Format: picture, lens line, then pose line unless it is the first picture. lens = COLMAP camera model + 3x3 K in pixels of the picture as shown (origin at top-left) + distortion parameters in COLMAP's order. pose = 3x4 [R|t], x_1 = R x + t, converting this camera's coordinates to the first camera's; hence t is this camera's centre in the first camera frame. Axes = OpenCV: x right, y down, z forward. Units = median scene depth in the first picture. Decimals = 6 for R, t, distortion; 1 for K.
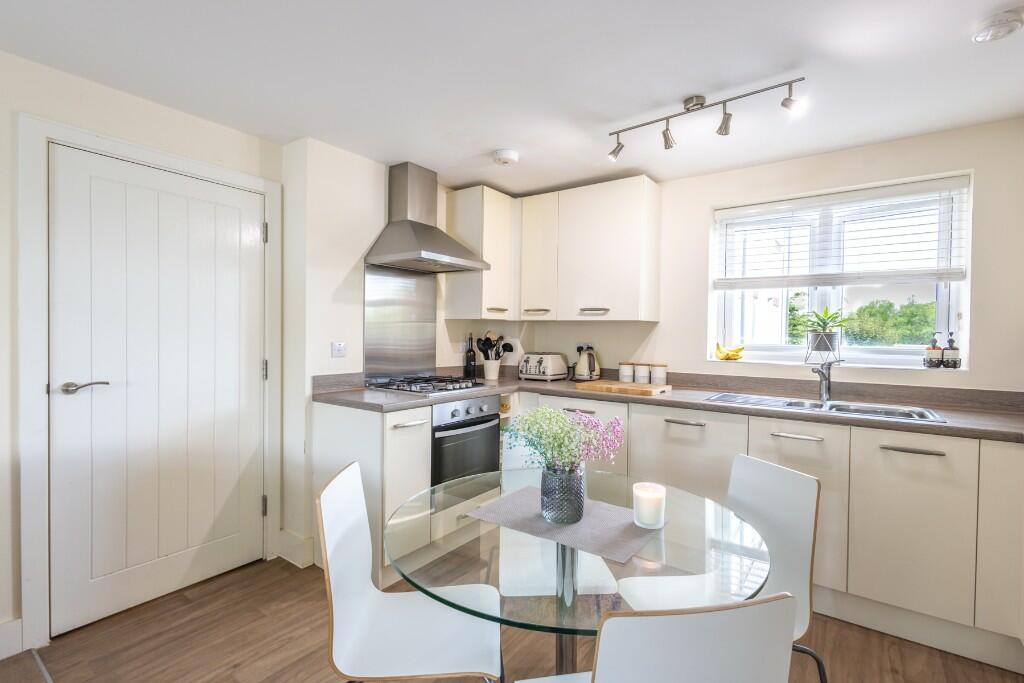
lens RADIAL K [[470.2, 0, 512.0], [0, 470.2, 341.5], [0, 0, 1]] dist [0.013213, -0.000520]
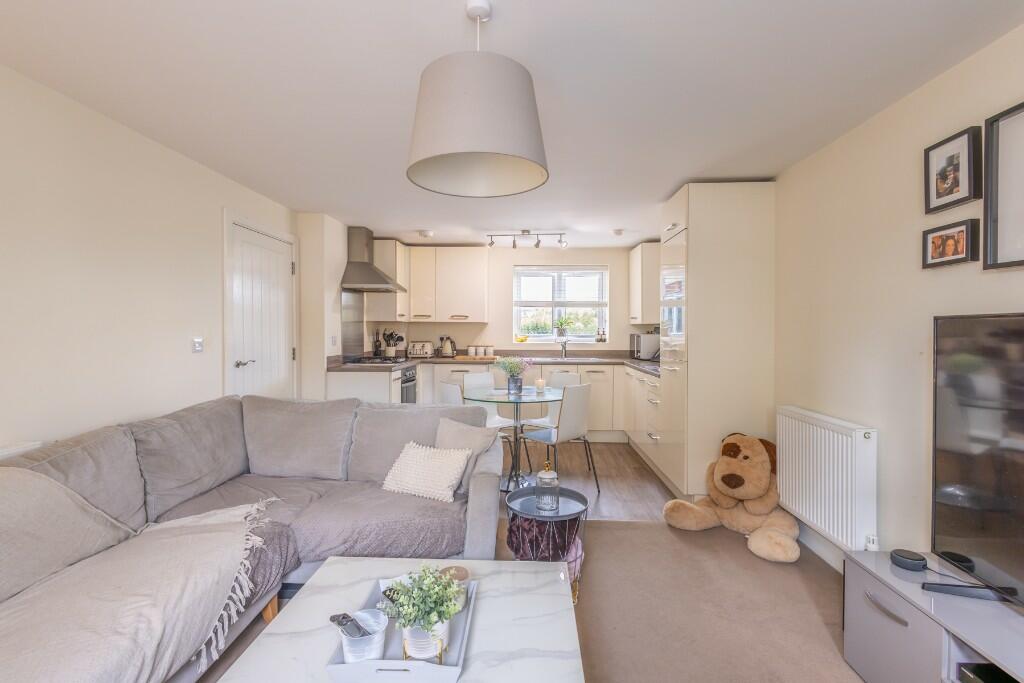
lens RADIAL K [[470.2, 0, 512.0], [0, 470.2, 341.5], [0, 0, 1]] dist [0.013213, -0.000520]
pose [[0.832510, -0.022775, 0.553542, -0.653037], [0.015660, 0.999723, 0.017580, 0.000632], [-0.553788, -0.005967, 0.832636, -0.611372]]
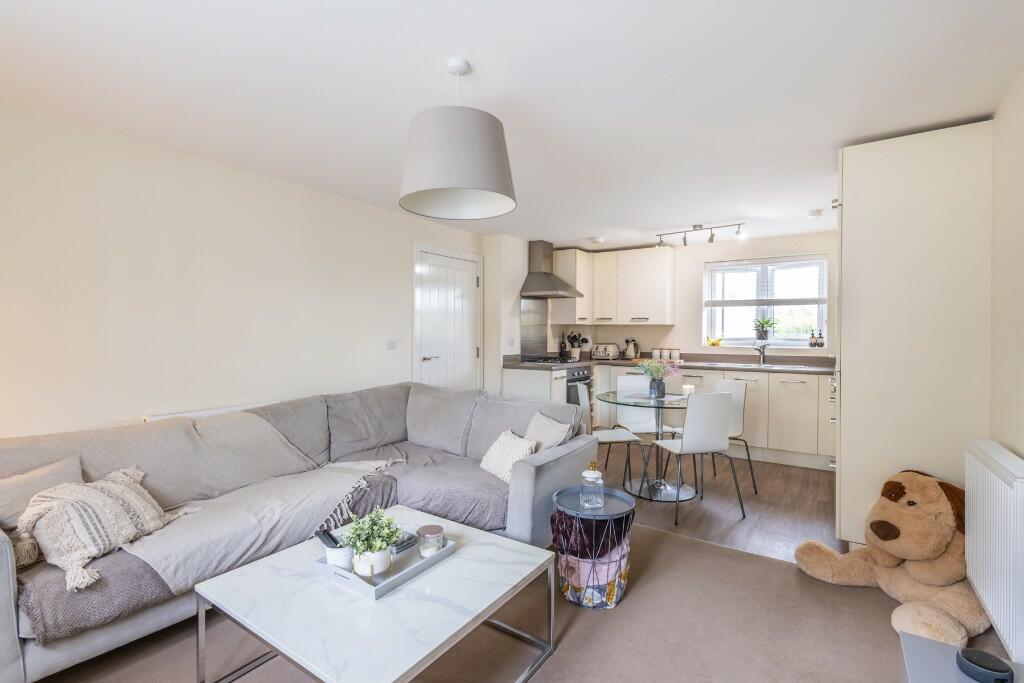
lens RADIAL K [[470.2, 0, 512.0], [0, 470.2, 341.5], [0, 0, 1]] dist [0.013213, -0.000520]
pose [[0.999500, -0.011125, 0.029587, -0.361905], [0.010995, 0.999929, 0.004573, 0.006012], [-0.029636, -0.004245, 0.999552, -0.771298]]
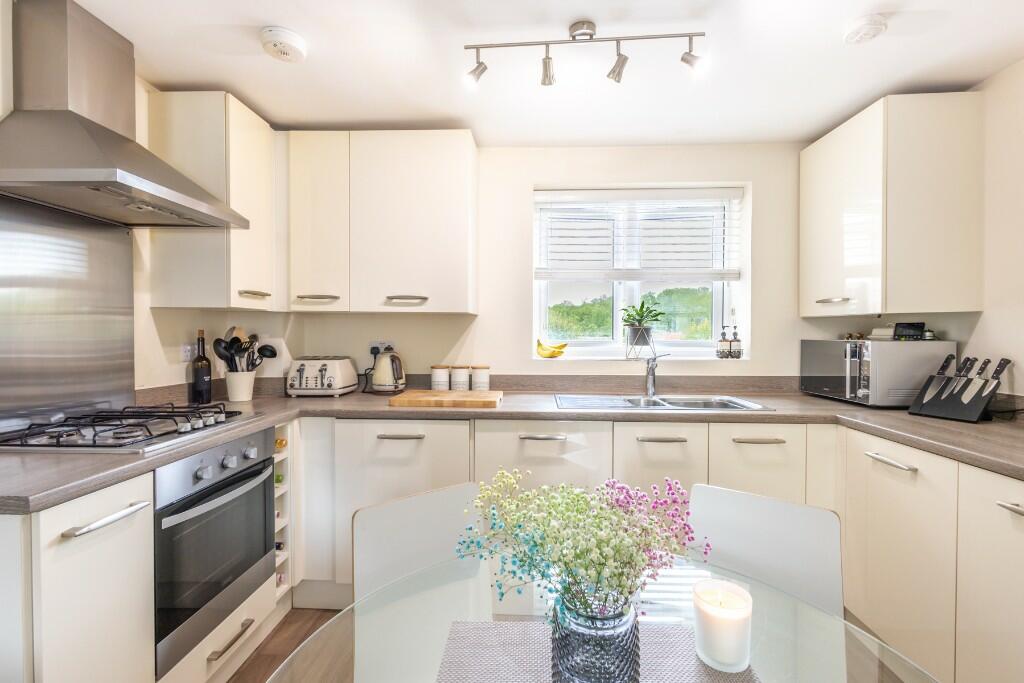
lens RADIAL K [[470.2, 0, 512.0], [0, 470.2, 341.5], [0, 0, 1]] dist [0.013213, -0.000520]
pose [[0.836494, -0.021787, 0.547542, -0.097129], [0.017326, 0.999761, 0.013312, -0.005117], [-0.547701, -0.001648, 0.836672, 0.273011]]
